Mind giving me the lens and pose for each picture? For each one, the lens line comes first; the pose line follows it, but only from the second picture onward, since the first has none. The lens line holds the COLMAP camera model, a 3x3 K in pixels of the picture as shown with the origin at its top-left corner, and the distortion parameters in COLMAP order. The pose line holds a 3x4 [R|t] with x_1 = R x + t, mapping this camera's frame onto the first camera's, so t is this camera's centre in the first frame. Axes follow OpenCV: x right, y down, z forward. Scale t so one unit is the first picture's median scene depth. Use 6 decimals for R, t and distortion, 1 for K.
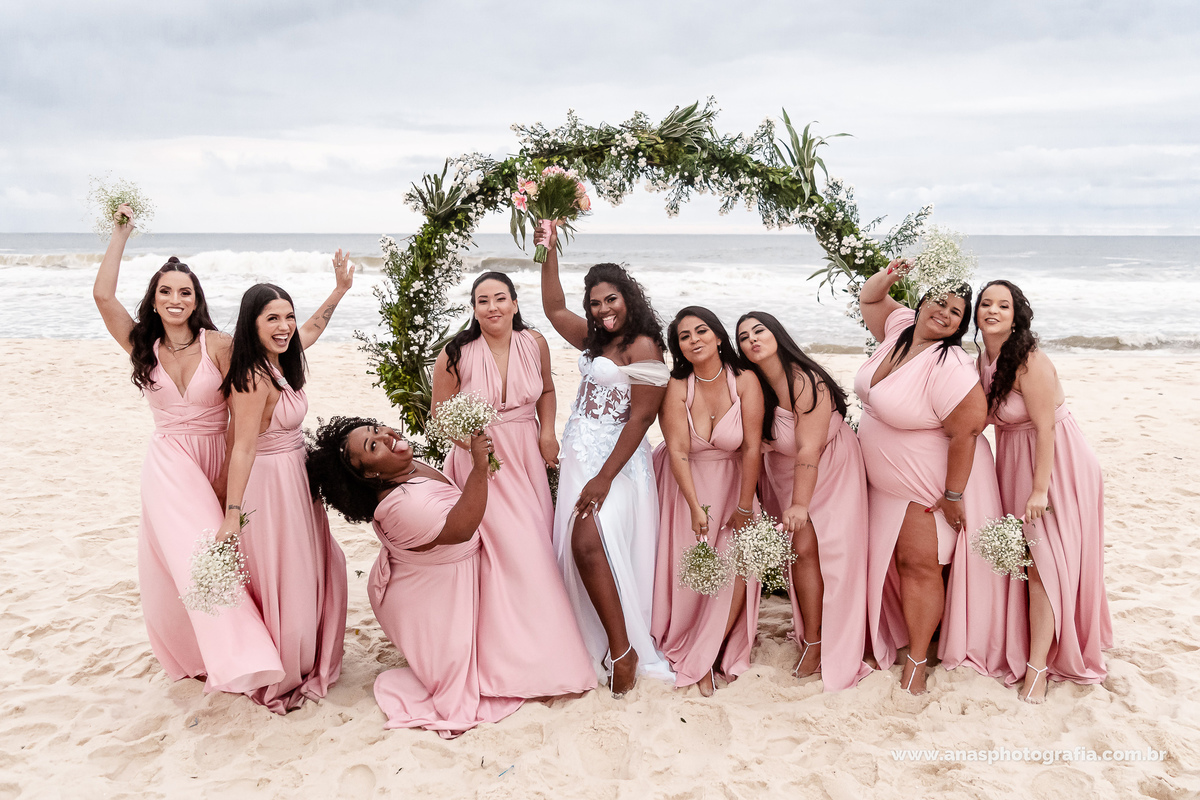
lens RADIAL K [[1173.6, 0, 635.0], [0, 1173.6, 374.9], [0, 0, 1]] dist [-0.005537, 0.000000]
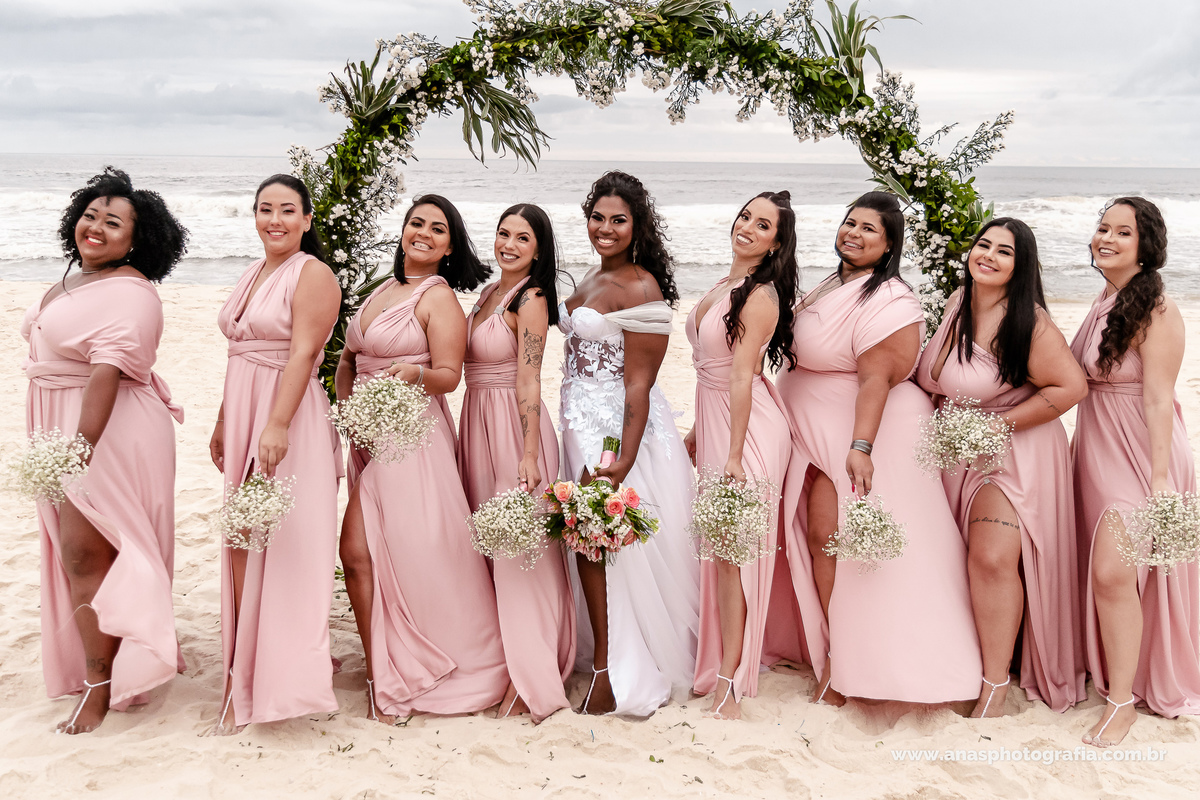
lens RADIAL K [[1344.0, 0, 592.5], [0, 1344.0, 398.6], [0, 0, 1]] dist [-0.000480, 0.000000]
pose [[0.999523, 0.004639, 0.030532, -0.048246], [-0.006322, 0.998452, 0.055266, -0.003613], [-0.030229, -0.055433, 0.998005, 0.120825]]
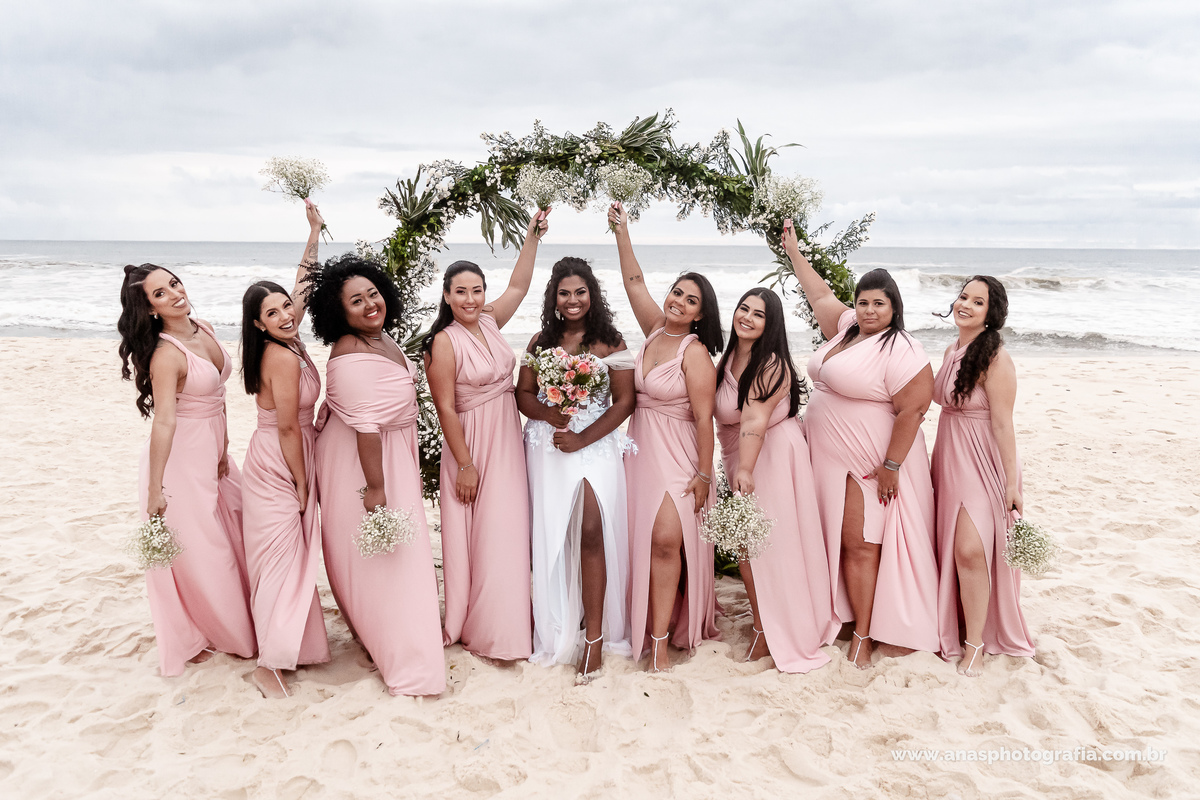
lens RADIAL K [[1073.0, 0, 617.3], [0, 1073.0, 391.3], [0, 0, 1]] dist [-0.025865, 0.032812]
pose [[0.999555, 0.001424, 0.029809, -0.011049], [-0.001946, 0.999845, 0.017484, 0.001818], [-0.029779, -0.017534, 0.999403, 0.027005]]
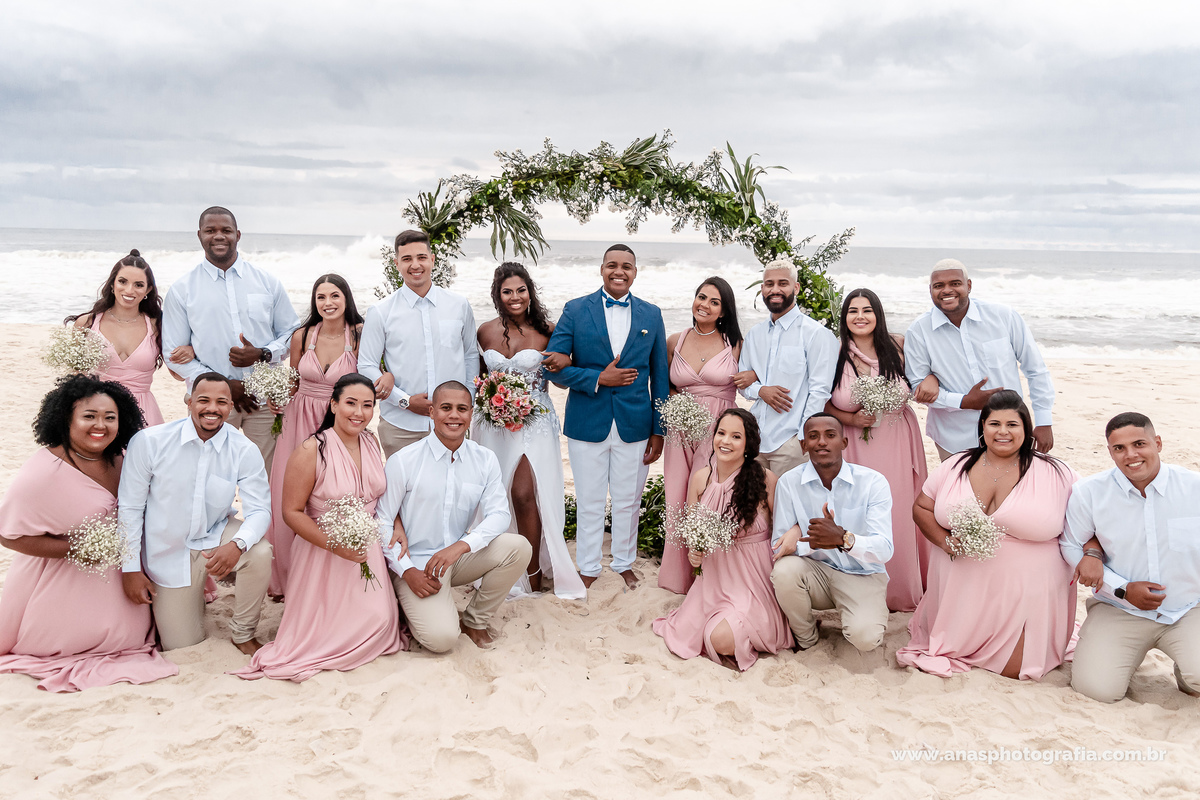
lens RADIAL K [[1044.3, 0, 603.3], [0, 1044.3, 396.0], [0, 0, 1]] dist [0.009137, -0.002894]
pose [[0.999817, 0.019030, -0.002136, 0.008769], [-0.018959, 0.999393, 0.029240, -0.002633], [0.002691, -0.029194, 0.999570, -0.044875]]
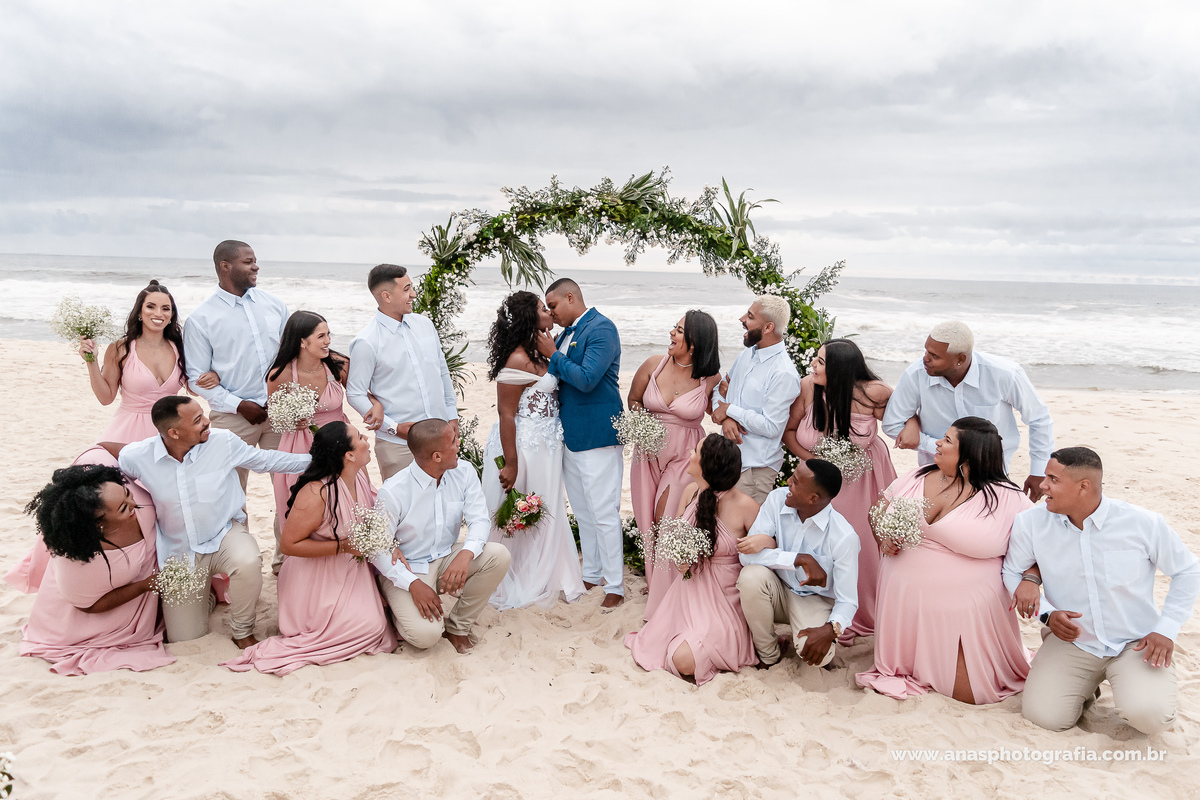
lens RADIAL K [[1024.0, 0, 595.6], [0, 1024.0, 396.2], [0, 0, 1]] dist [0.014008, -0.011375]
pose [[0.994707, 0.036034, -0.096223, 0.105439], [-0.035715, 0.999349, 0.005044, -0.001309], [0.096342, -0.001581, 0.995347, -0.070987]]
